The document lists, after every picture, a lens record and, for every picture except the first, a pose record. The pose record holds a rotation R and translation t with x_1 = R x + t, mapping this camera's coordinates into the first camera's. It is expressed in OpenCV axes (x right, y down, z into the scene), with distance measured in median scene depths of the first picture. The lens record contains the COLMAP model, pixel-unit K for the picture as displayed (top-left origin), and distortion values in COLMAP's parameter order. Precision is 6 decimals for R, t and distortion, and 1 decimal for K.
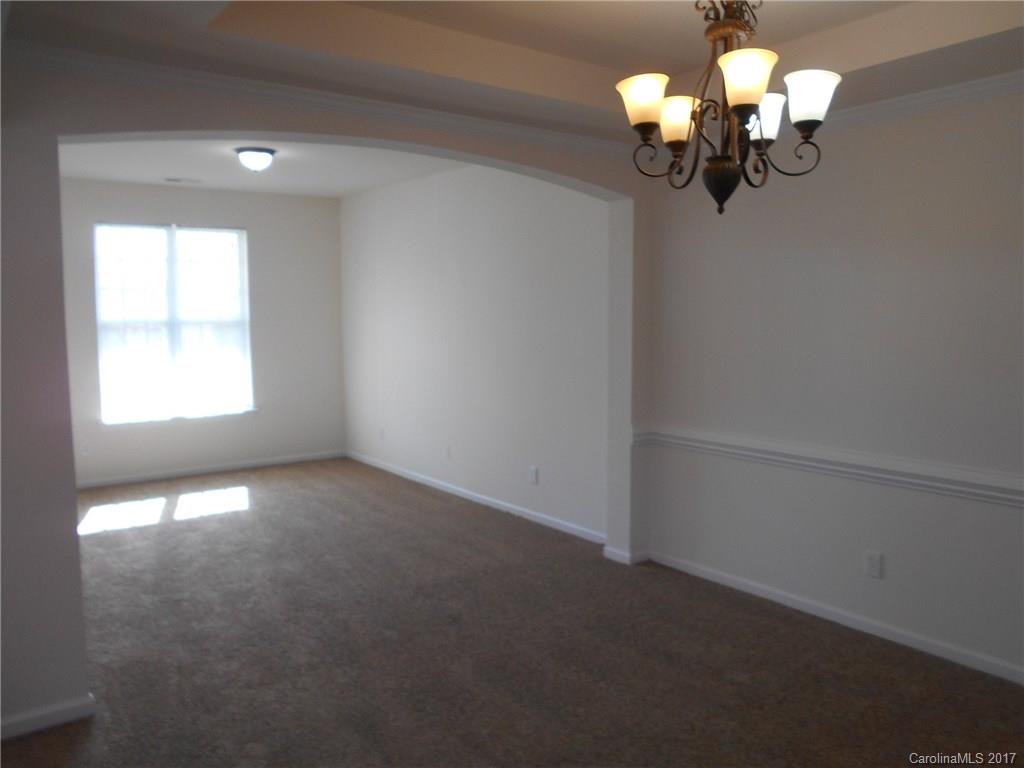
lens RADIAL K [[799.9, 0, 512.0], [0, 799.9, 384.0], [0, 0, 1]] dist [0.004059, 0.005080]
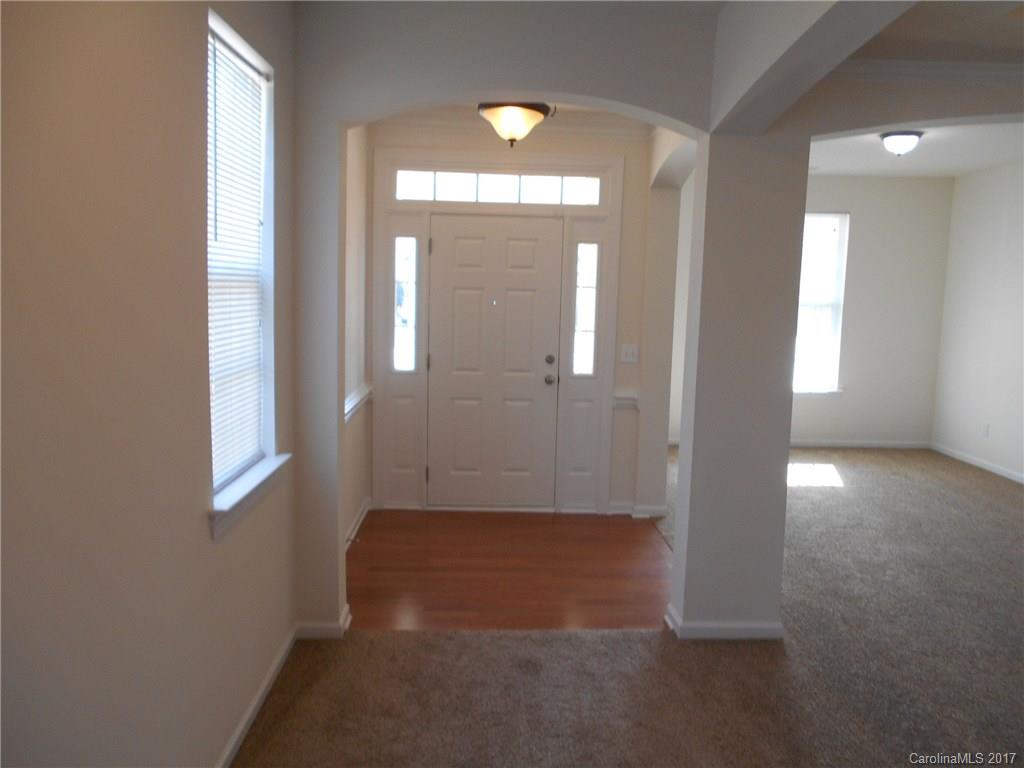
lens RADIAL K [[799.9, 0, 512.0], [0, 799.9, 384.0], [0, 0, 1]] dist [0.004059, 0.005080]
pose [[0.818527, 0.089474, -0.567457, -0.134028], [-0.076048, 0.995979, 0.047348, 0.010699], [0.569412, 0.004398, 0.822041, -0.114681]]
